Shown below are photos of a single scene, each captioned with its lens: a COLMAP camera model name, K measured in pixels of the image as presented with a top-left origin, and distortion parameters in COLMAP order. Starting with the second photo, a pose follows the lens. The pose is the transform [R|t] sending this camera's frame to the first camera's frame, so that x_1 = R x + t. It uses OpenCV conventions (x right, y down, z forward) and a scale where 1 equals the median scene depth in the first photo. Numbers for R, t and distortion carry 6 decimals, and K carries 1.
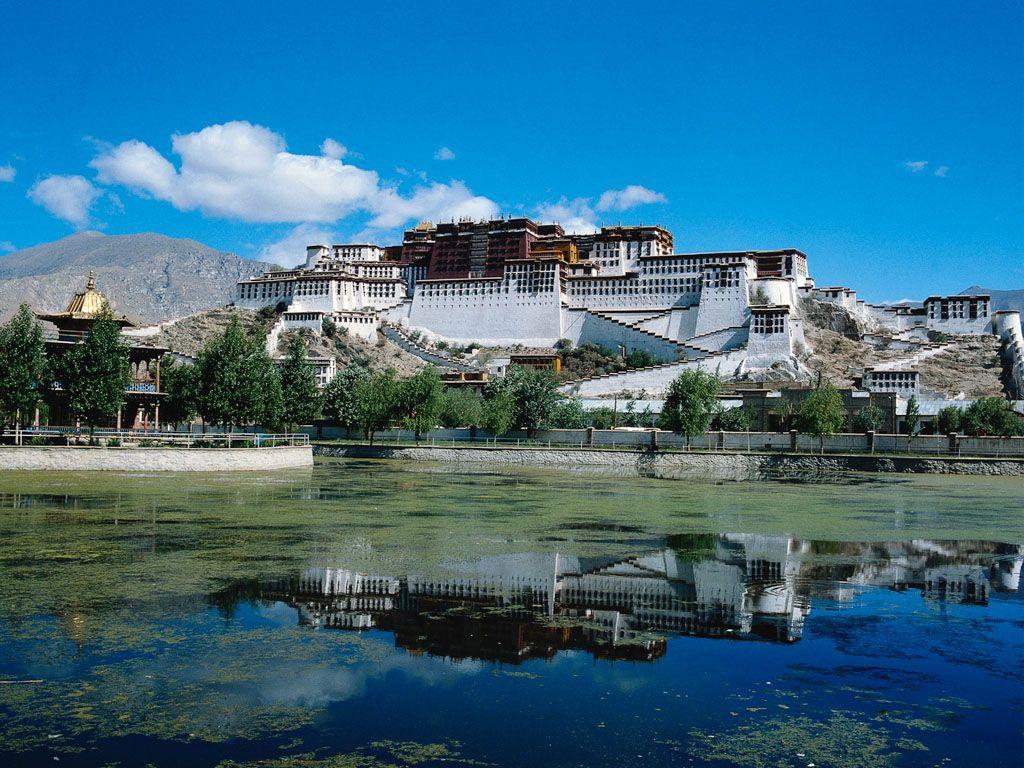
lens RADIAL K [[1011.8, 0, 512.0], [0, 1011.8, 384.0], [0, 0, 1]] dist [-0.071881, 0.001123]
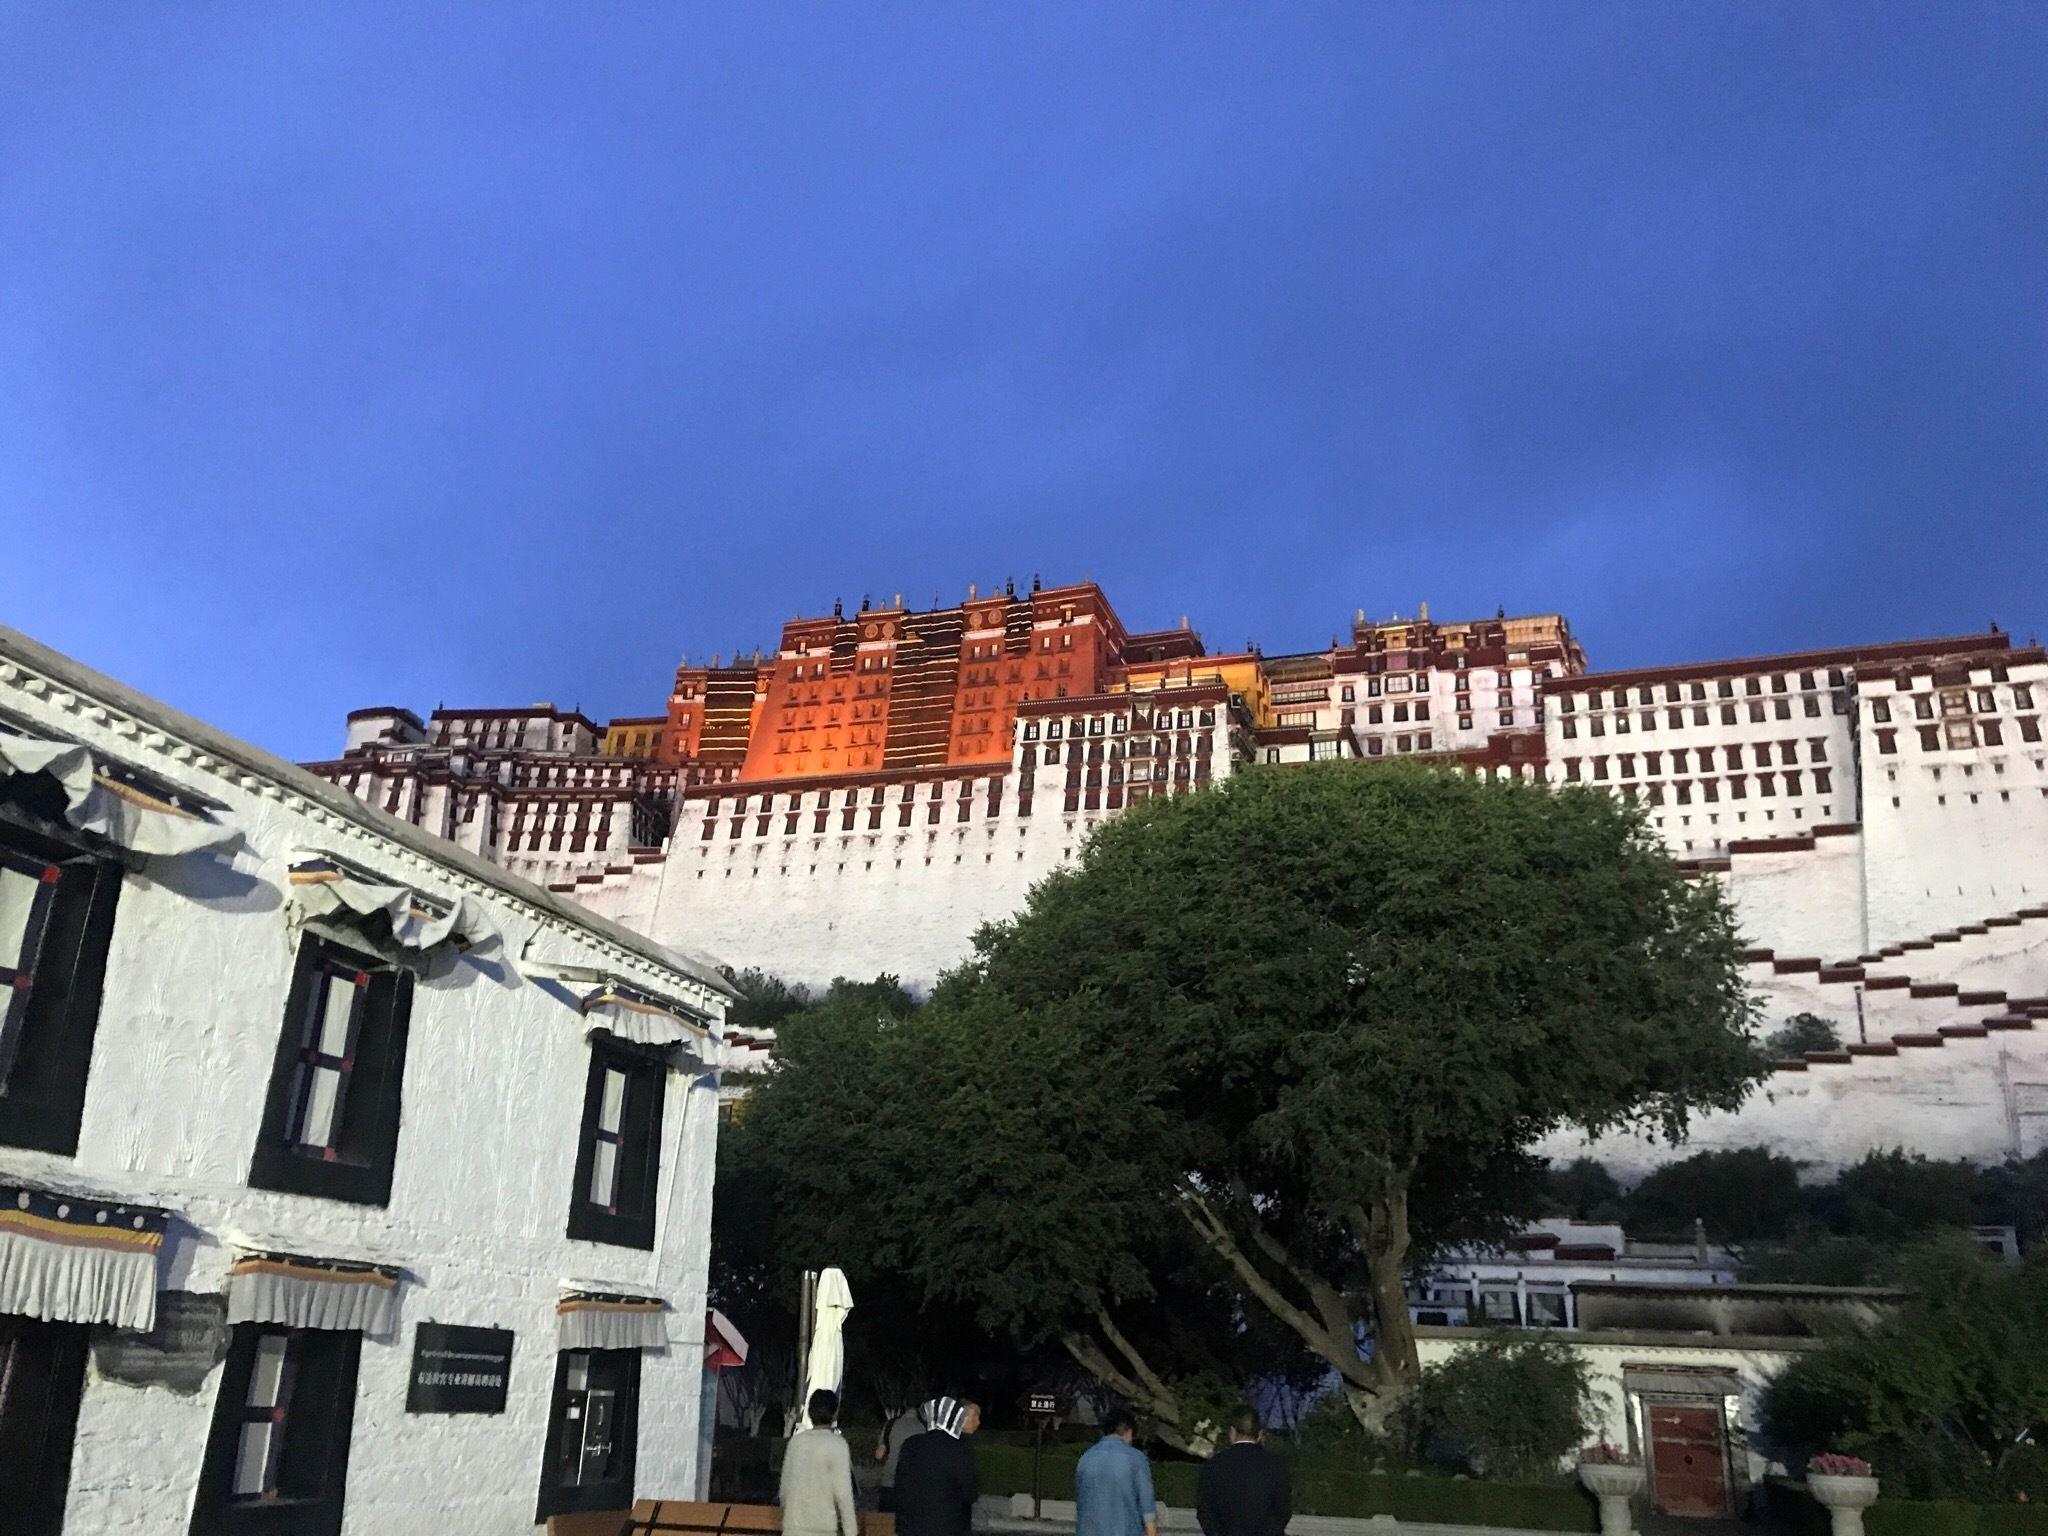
lens RADIAL K [[1642.9, 0, 1024.0], [0, 1642.9, 768.0], [0, 0, 1]] dist [0.012988, -0.001936]
pose [[0.999306, 0.029459, 0.022791, -0.015367], [-0.021048, 0.951485, -0.306975, 0.028135], [-0.030728, 0.306283, 0.951445, 0.596554]]
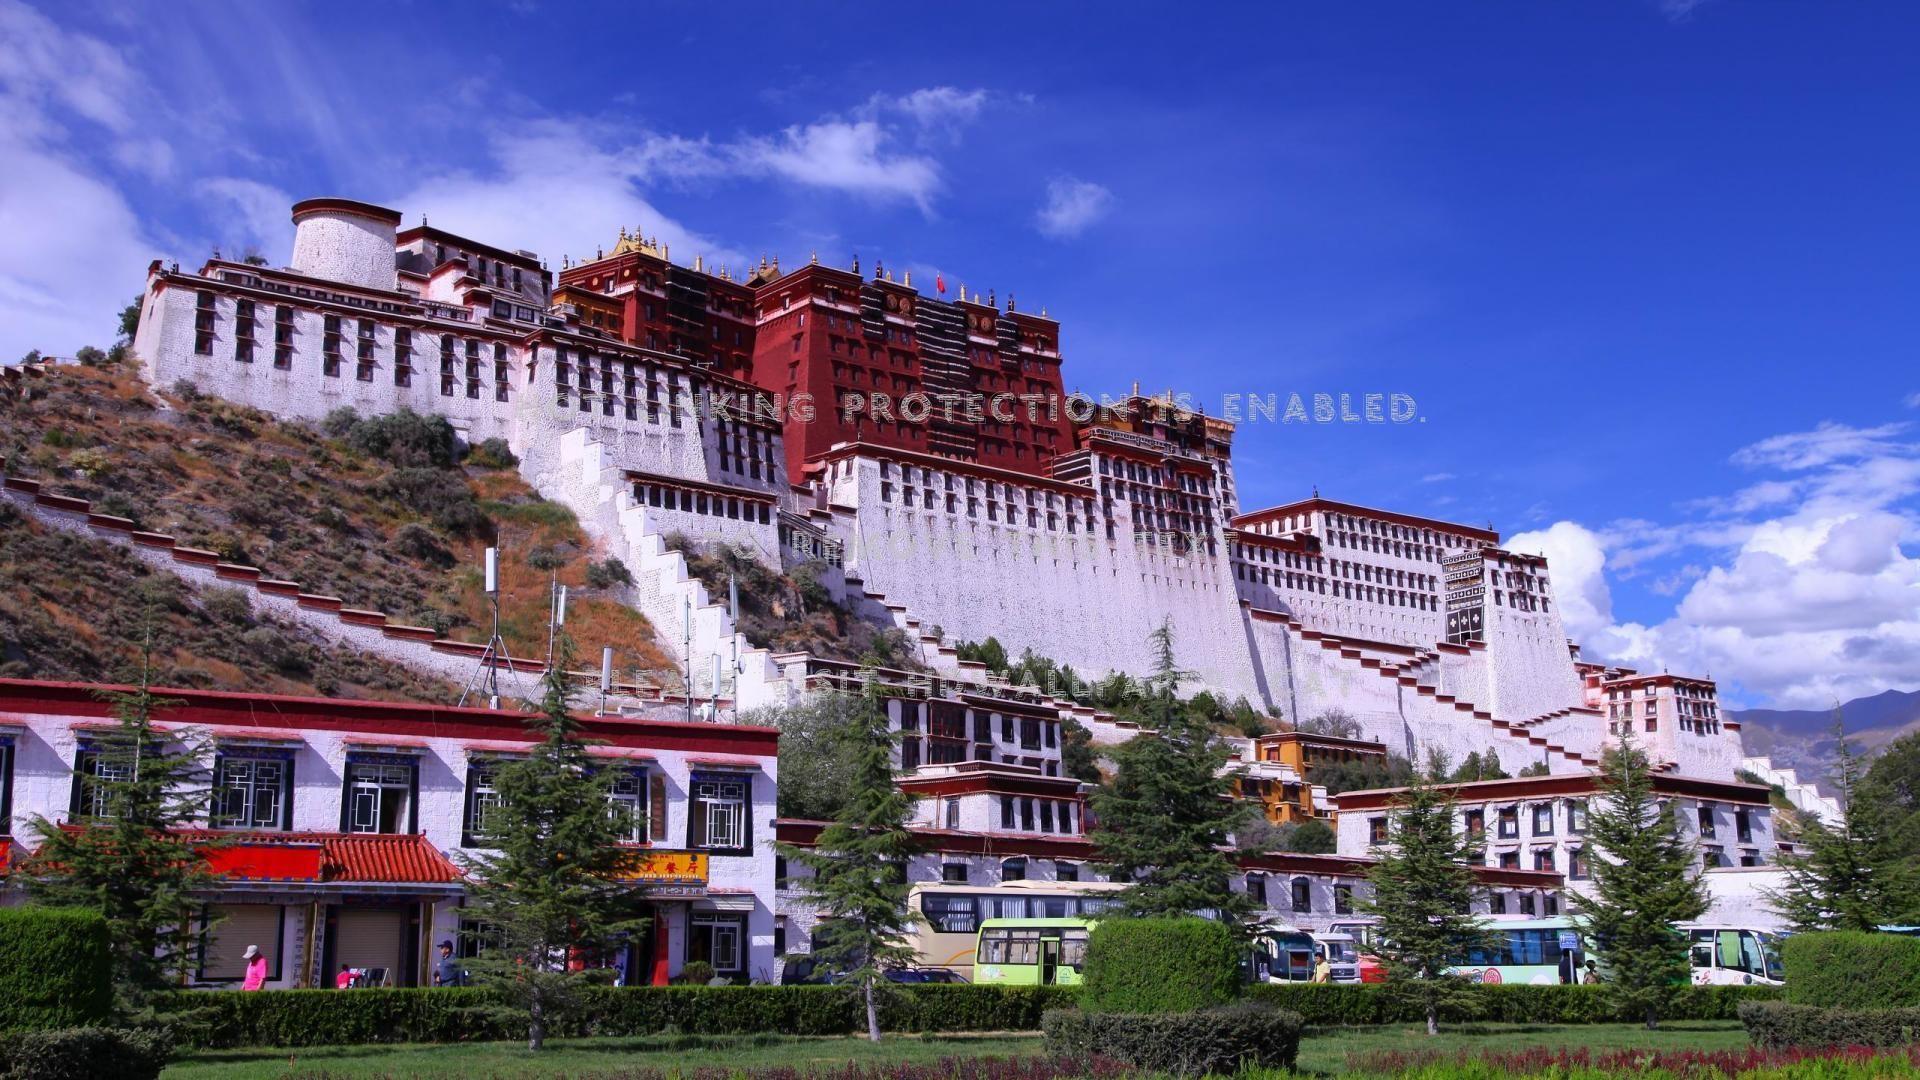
lens RADIAL K [[2154.2, 0, 960.0], [0, 2154.2, 540.0], [0, 0, 1]] dist [0.051464, -0.000445]
pose [[0.517779, 0.153461, 0.841638, -0.613780], [-0.032327, 0.986587, -0.160003, 0.023933], [-0.854904, 0.055639, 0.515794, 0.682680]]
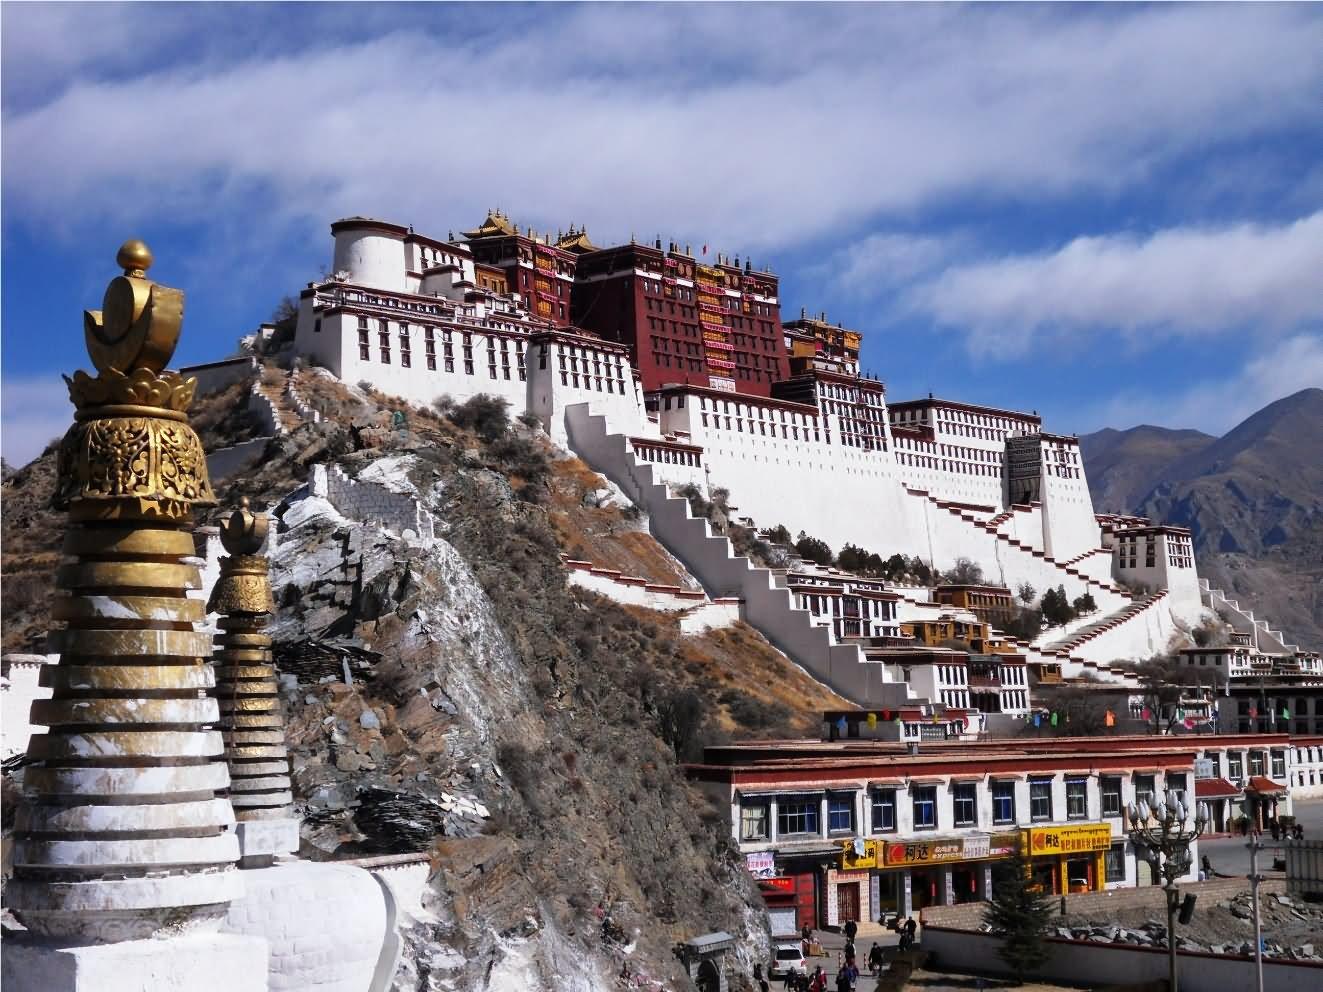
lens RADIAL K [[2170.5, 0, 661.5], [0, 2170.5, 496.0], [0, 0, 1]] dist [0.159737, -0.015848]
pose [[0.333754, 0.065628, 0.940373, -0.954364], [-0.030337, 0.997805, -0.058869, -0.004955], [-0.942172, -0.008881, 0.335012, 0.740148]]
